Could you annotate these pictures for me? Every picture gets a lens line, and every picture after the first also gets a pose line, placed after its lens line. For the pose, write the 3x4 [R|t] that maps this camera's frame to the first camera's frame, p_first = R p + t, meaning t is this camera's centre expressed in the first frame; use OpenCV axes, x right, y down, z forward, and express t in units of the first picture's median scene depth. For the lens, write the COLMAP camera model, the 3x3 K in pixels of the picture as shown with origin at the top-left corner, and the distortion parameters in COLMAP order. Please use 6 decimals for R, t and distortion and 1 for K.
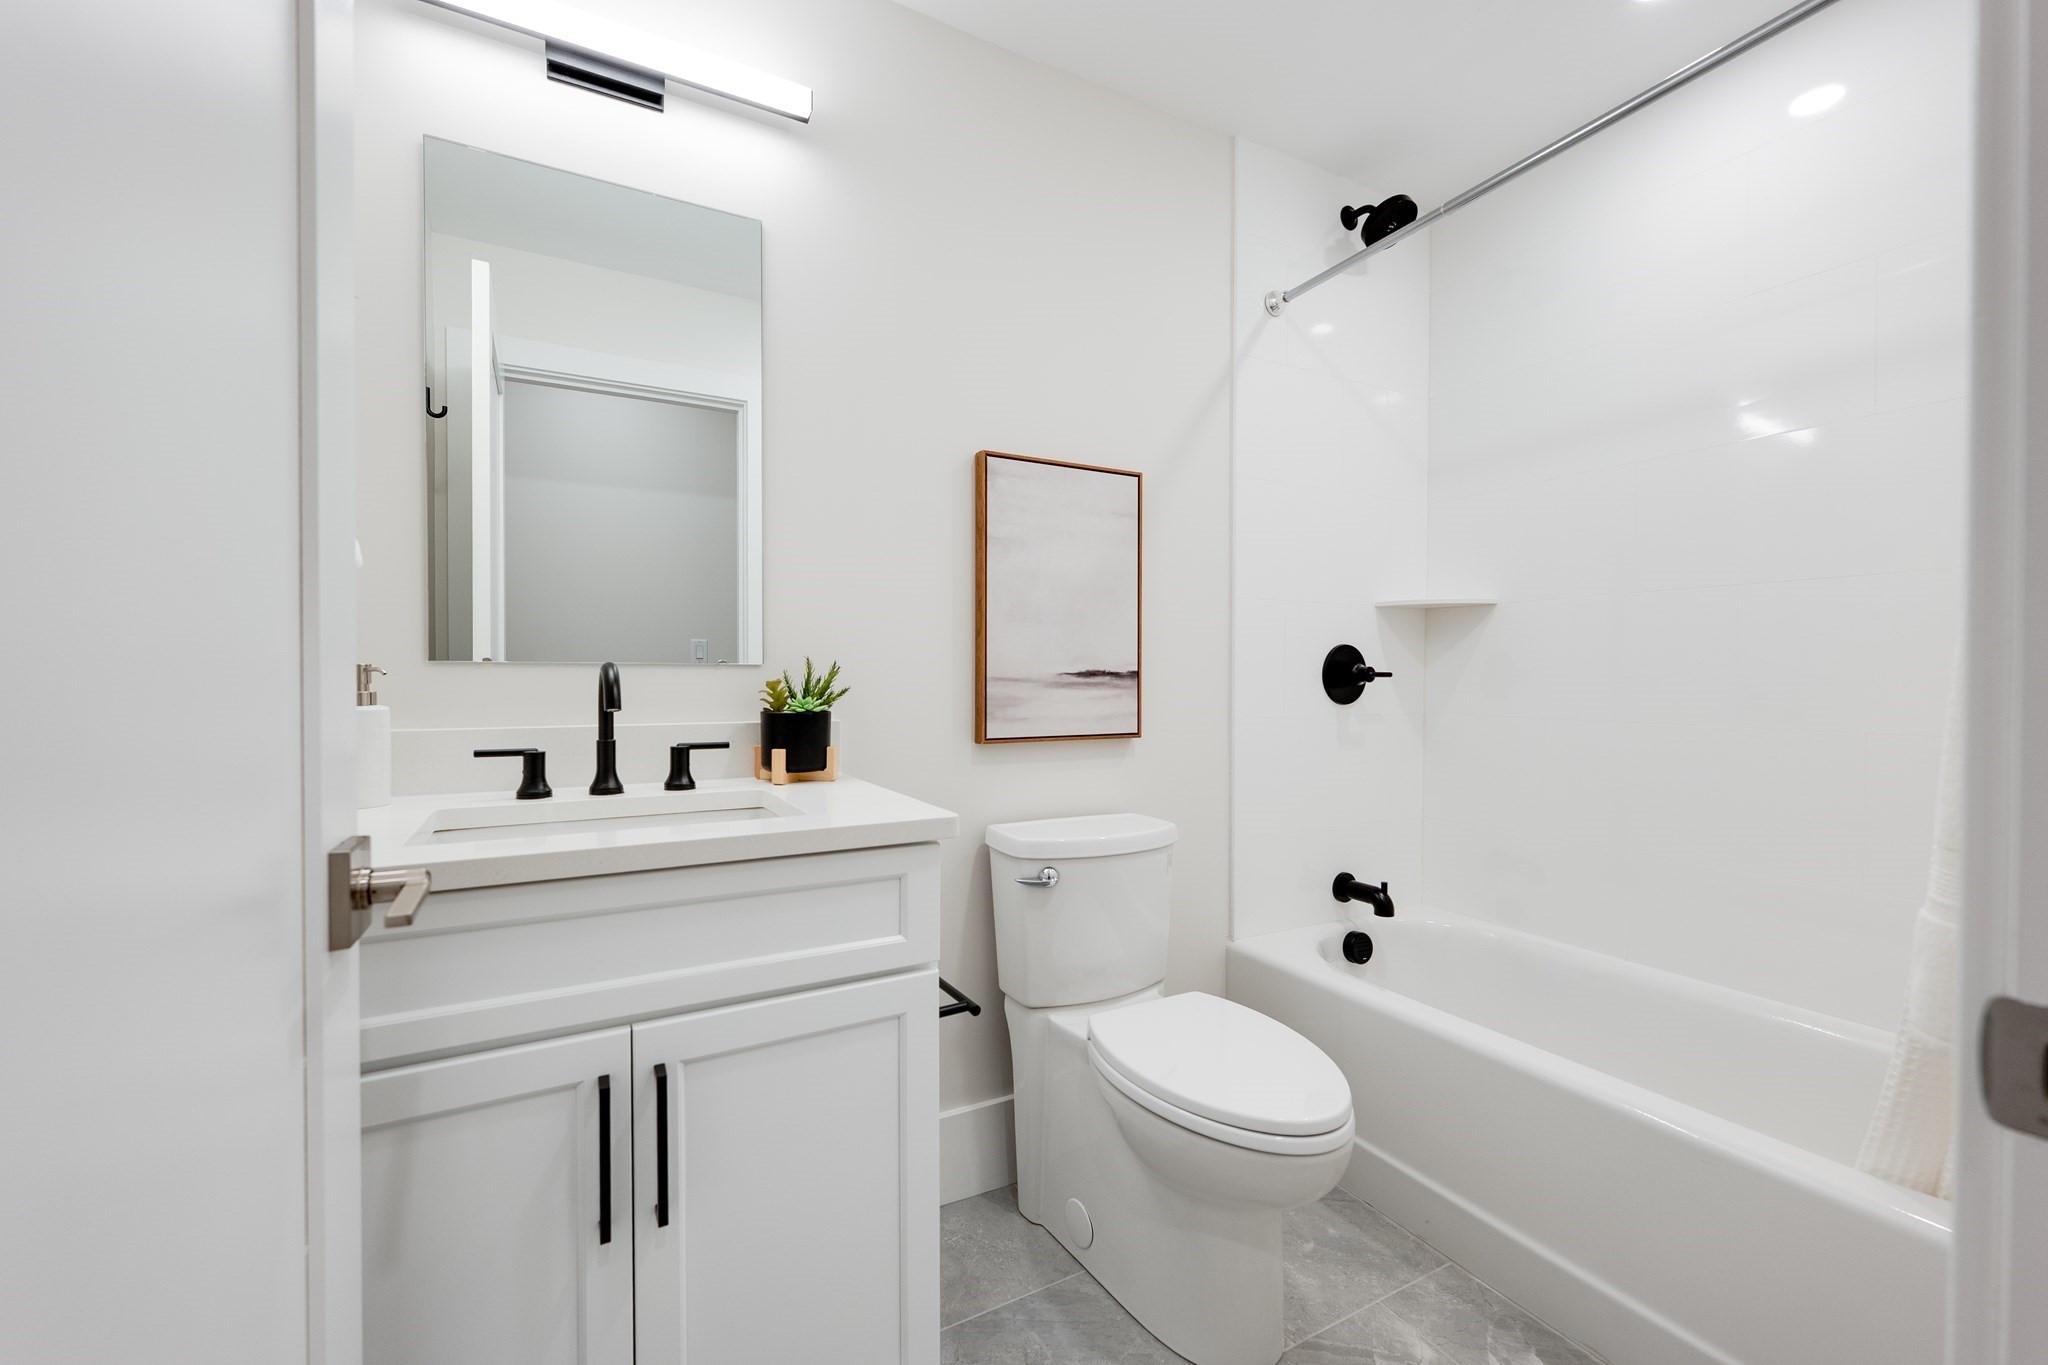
lens RADIAL K [[837.0, 0, 1015.8], [0, 837.0, 681.6], [0, 0, 1]] dist [-0.000813, 0.000809]
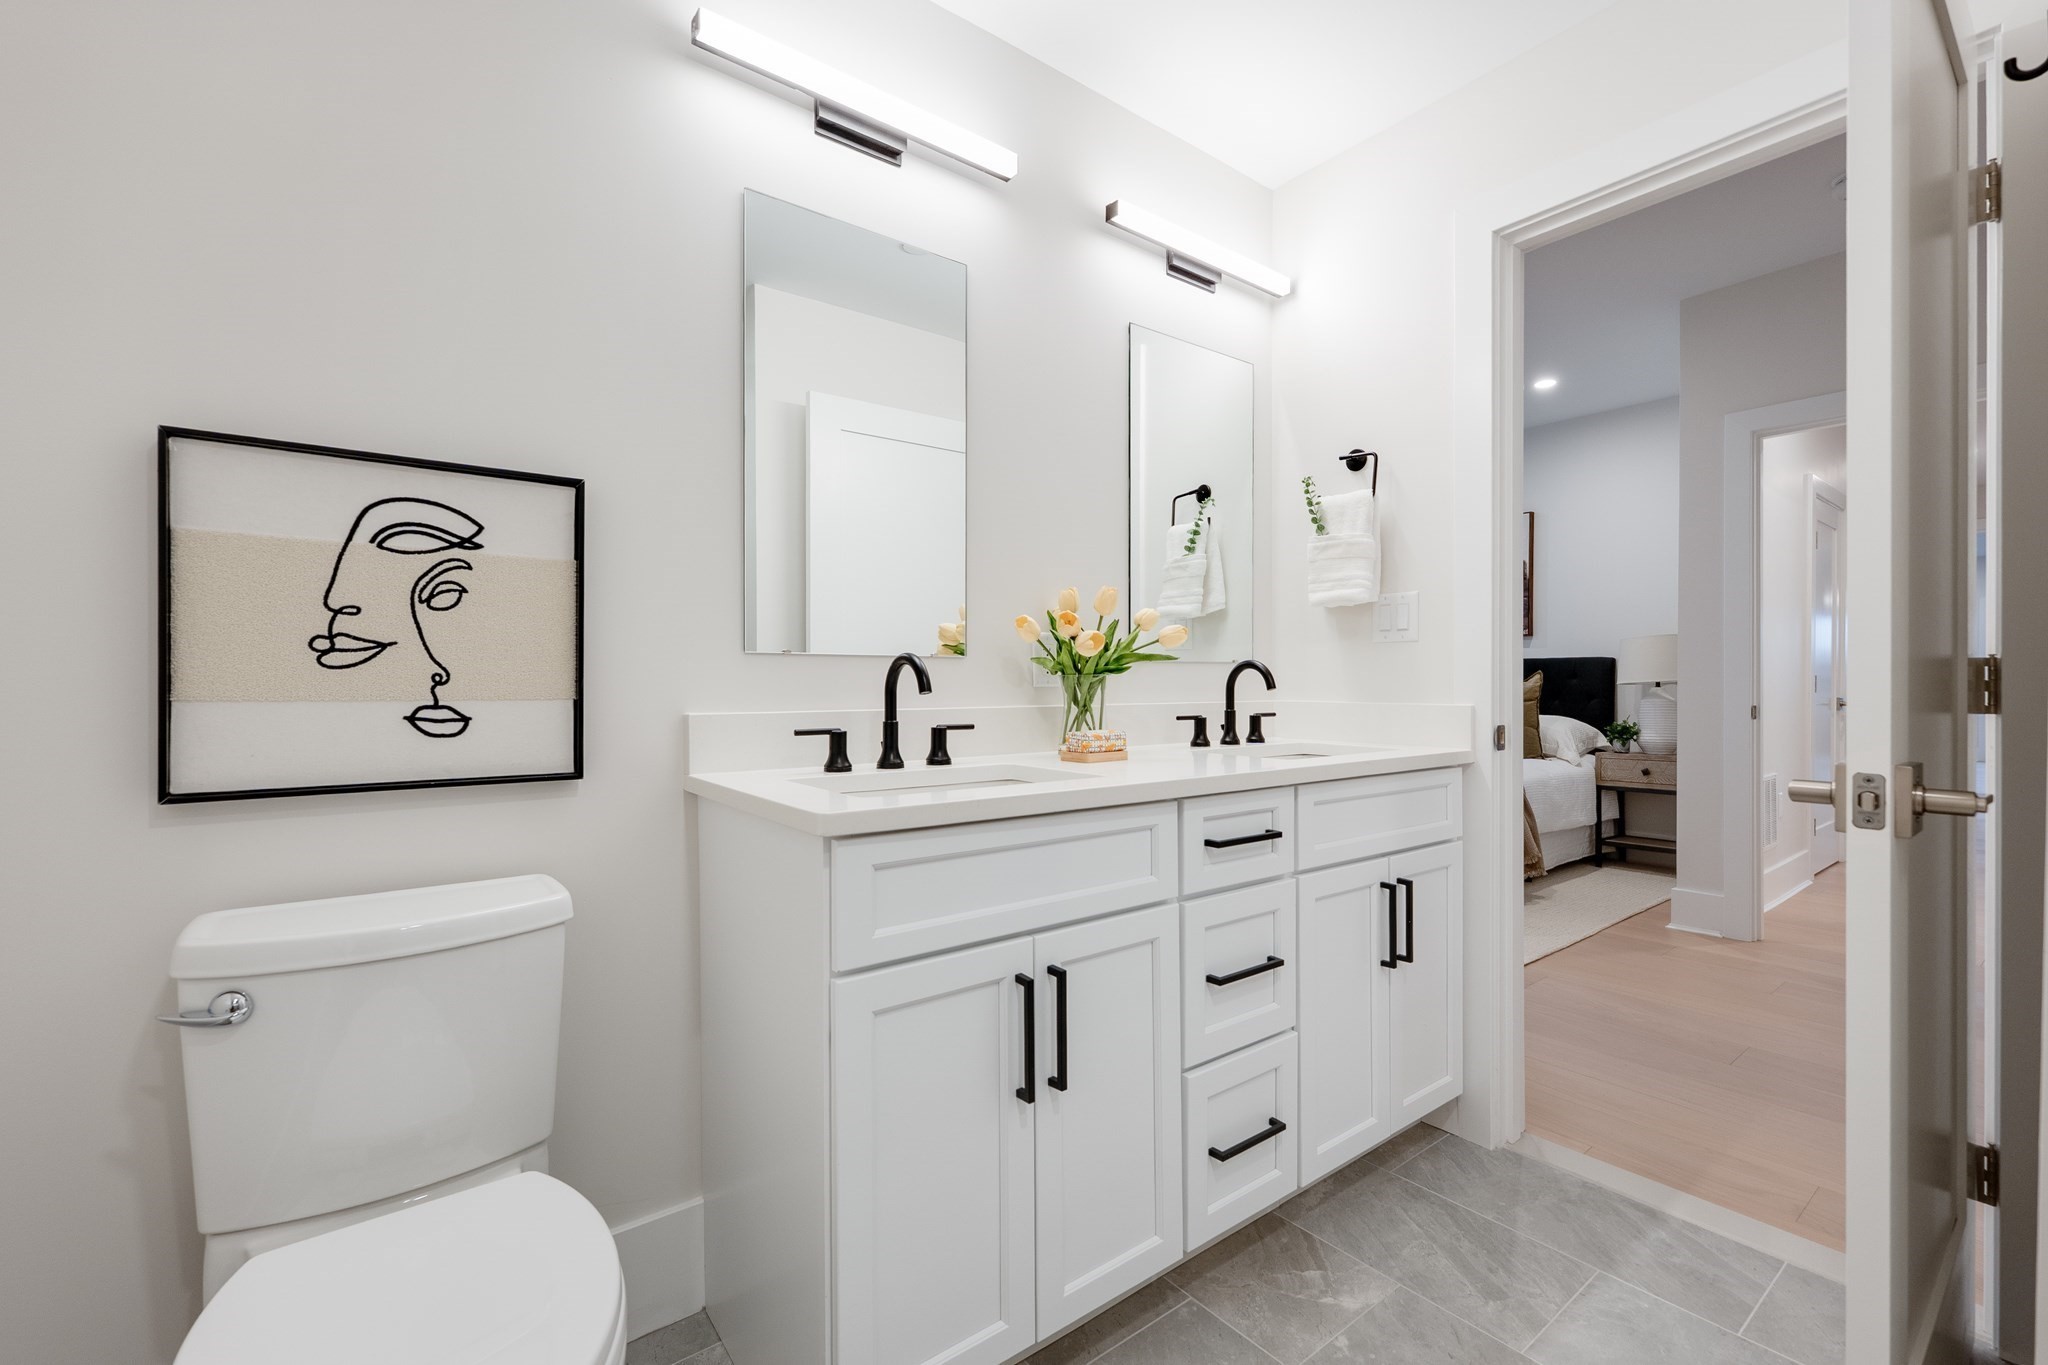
lens RADIAL K [[882.4, 0, 1061.8], [0, 882.4, 688.5], [0, 0, 1]] dist [0.006346, 0.000365]
pose [[0.984841, 0.005621, 0.173366, -0.468352], [-0.008352, 0.999852, 0.015027, 0.003111], [-0.173256, -0.016247, 0.984743, -0.255203]]
